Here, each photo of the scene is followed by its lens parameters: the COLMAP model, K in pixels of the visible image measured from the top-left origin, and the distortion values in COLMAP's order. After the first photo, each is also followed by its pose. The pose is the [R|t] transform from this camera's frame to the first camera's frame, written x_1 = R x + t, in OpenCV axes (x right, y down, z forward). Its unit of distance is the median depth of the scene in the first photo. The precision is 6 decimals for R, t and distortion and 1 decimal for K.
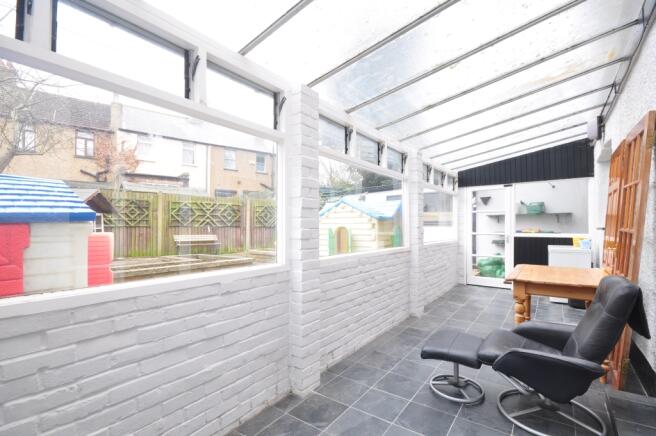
lens RADIAL K [[311.1, 0, 327.2], [0, 311.1, 221.1], [0, 0, 1]] dist [0.014156, 0.000460]
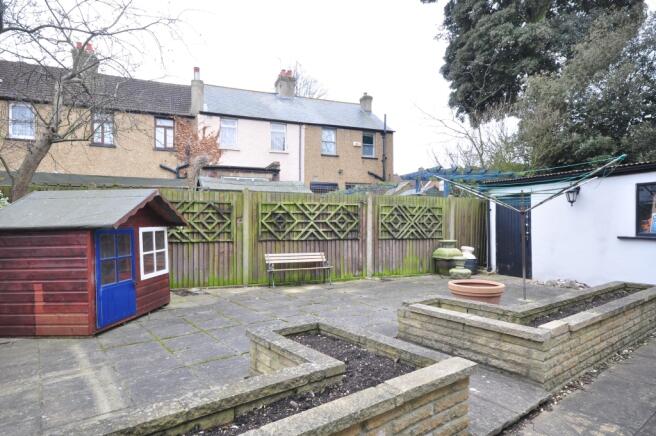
lens RADIAL K [[385.5, 0, 326.5], [0, 385.5, 219.9], [0, 0, 1]] dist [0.003518, 0.002167]
pose [[0.959637, -0.008312, -0.281119, -0.105591], [0.009246, 0.999955, 0.001995, -0.021525], [0.281090, -0.004514, 0.959671, 0.196342]]
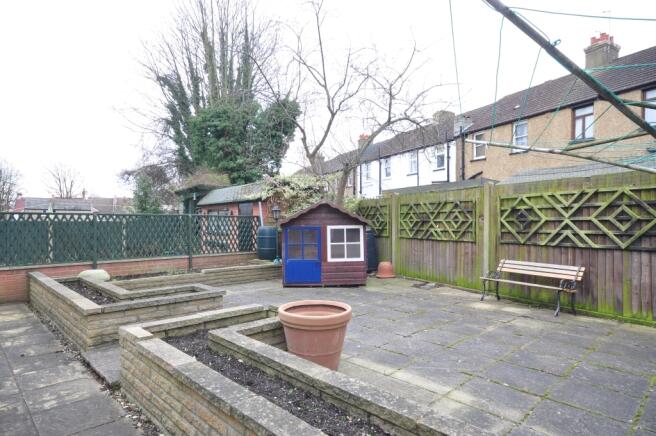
lens RADIAL K [[385.5, 0, 327.7], [0, 385.5, 222.1], [0, 0, 1]] dist [0.003518, 0.002167]
pose [[-0.176892, -0.008638, -0.984192, 0.179633], [0.014913, 0.999823, -0.011456, -0.013335], [0.984117, -0.016704, -0.176732, 0.641878]]
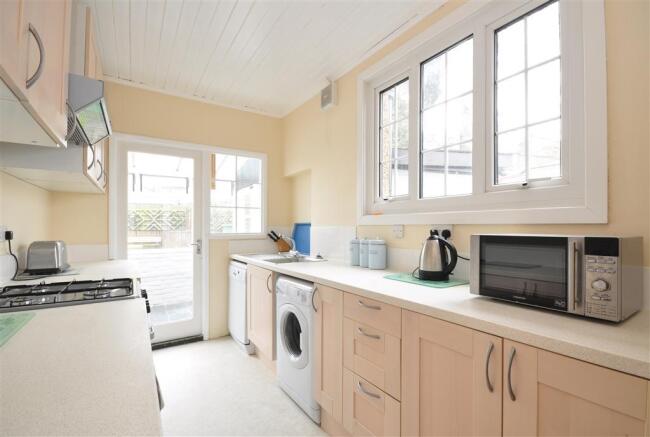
lens RADIAL K [[302.7, 0, 324.1], [0, 302.7, 223.9], [0, 0, 1]] dist [-0.000847, -0.000029]
pose [[0.932430, -0.013776, -0.361087, 0.536163], [0.014650, 0.999893, -0.000316, 0.003442], [0.361052, -0.004995, 0.932532, 0.133778]]
